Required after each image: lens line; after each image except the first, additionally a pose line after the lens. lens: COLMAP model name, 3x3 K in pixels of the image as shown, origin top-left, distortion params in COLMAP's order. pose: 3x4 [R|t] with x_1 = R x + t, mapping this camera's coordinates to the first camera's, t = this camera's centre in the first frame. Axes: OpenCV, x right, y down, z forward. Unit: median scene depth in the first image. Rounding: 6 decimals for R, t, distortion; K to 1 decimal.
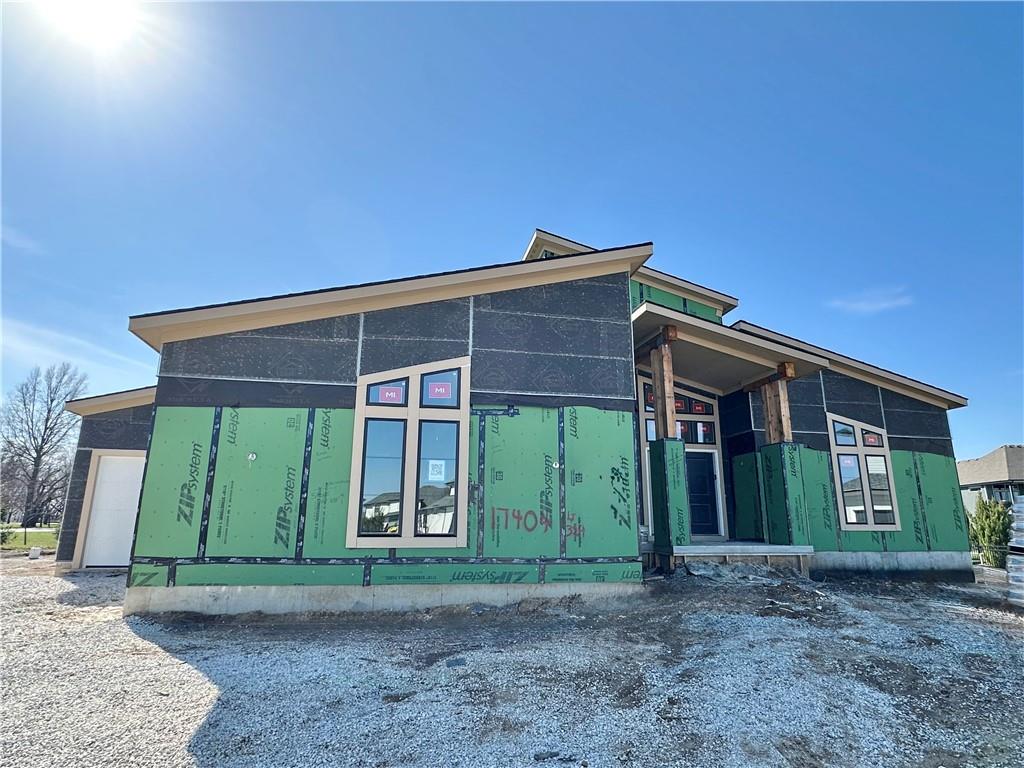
lens RADIAL K [[598.7, 0, 490.0], [0, 598.7, 380.0], [0, 0, 1]] dist [0.000206, 0.003933]
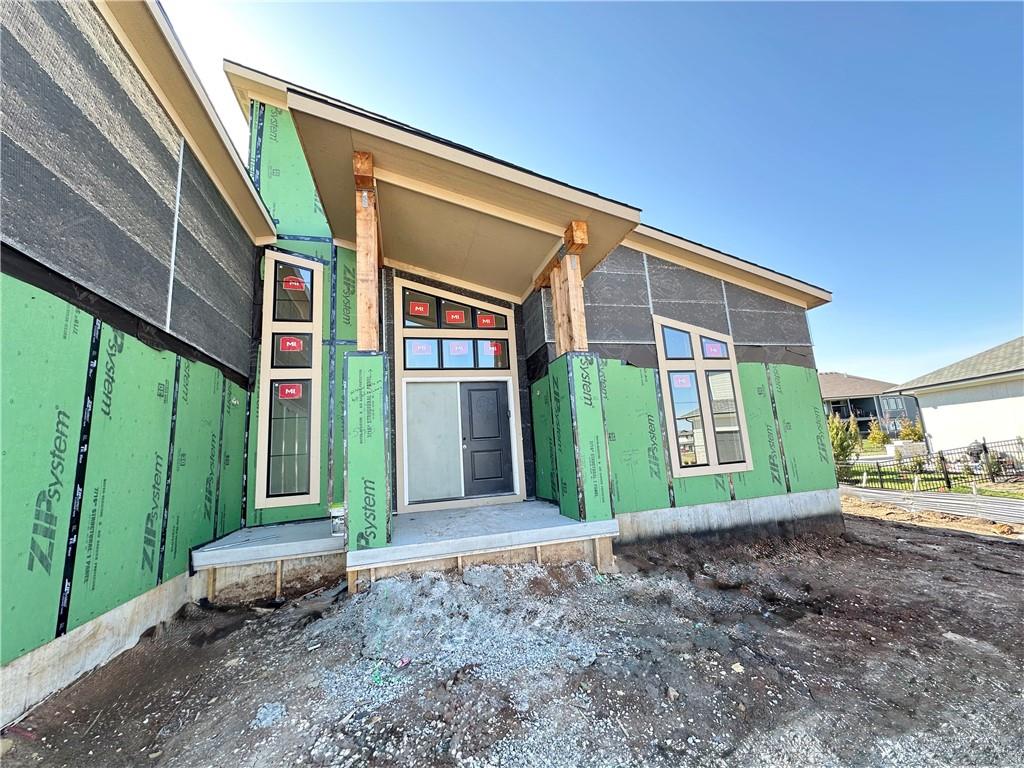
lens RADIAL K [[407.6, 0, 508.4], [0, 407.6, 379.7], [0, 0, 1]] dist [-0.002303, 0.000580]
pose [[0.995376, -0.057554, 0.076907, 0.397691], [0.052237, 0.996217, 0.069448, 0.101596], [-0.080613, -0.065110, 0.994617, 0.598964]]
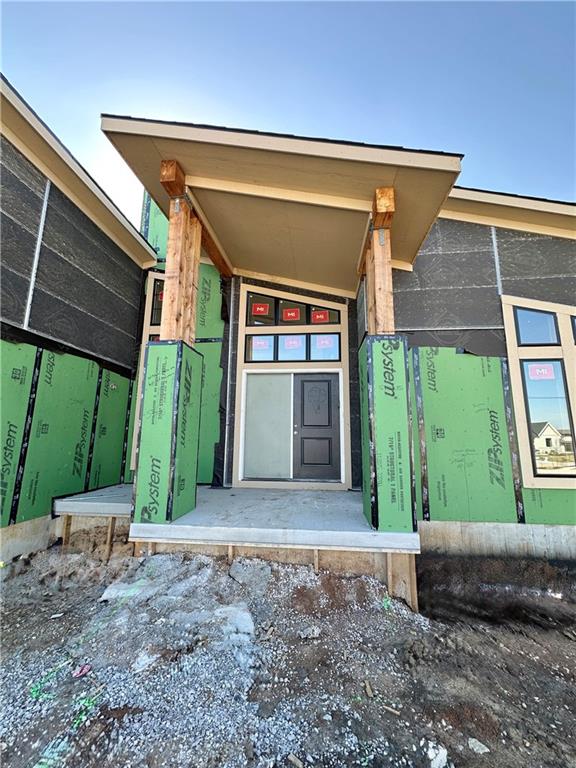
lens RADIAL K [[305.7, 0, 291.9], [0, 305.7, 382.8], [0, 0, 1]] dist [-0.002303, 0.000580]
pose [[0.956418, -0.048567, -0.287934, 0.505144], [0.067993, 0.996007, 0.057846, 0.127708], [0.283975, -0.074903, 0.955902, 0.721567]]
